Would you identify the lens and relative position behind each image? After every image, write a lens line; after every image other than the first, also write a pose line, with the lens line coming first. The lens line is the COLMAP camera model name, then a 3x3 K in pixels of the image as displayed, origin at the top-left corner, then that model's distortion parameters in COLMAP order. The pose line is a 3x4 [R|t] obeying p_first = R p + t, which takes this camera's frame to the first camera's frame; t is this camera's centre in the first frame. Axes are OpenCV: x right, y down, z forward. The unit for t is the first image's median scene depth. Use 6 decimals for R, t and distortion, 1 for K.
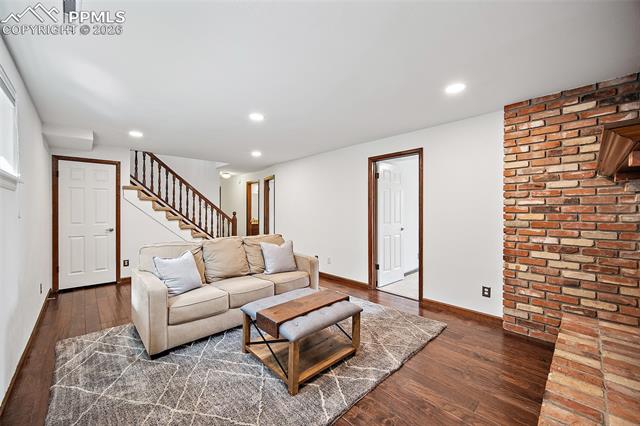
lens RADIAL K [[254.0, 0, 320.8], [0, 254.0, 214.5], [0, 0, 1]] dist [-0.002243, -0.000225]
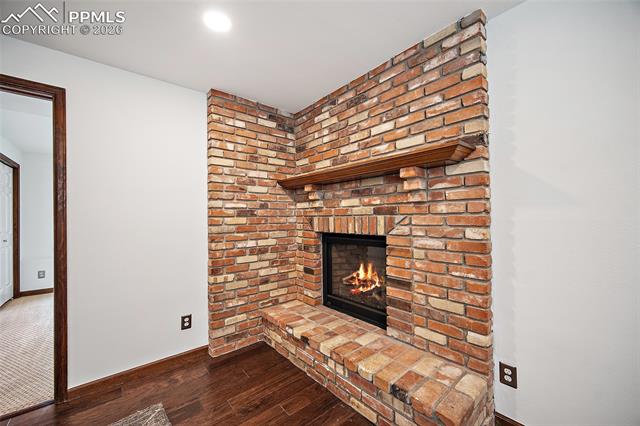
lens RADIAL K [[254.0, 0, 320.8], [0, 254.0, 214.5], [0, 0, 1]] dist [-0.002243, -0.000225]
pose [[0.054088, 0.003079, 0.998531, -0.093739], [0.021317, 0.999764, -0.004237, -0.003899], [-0.998309, 0.021515, 0.054010, 0.651220]]
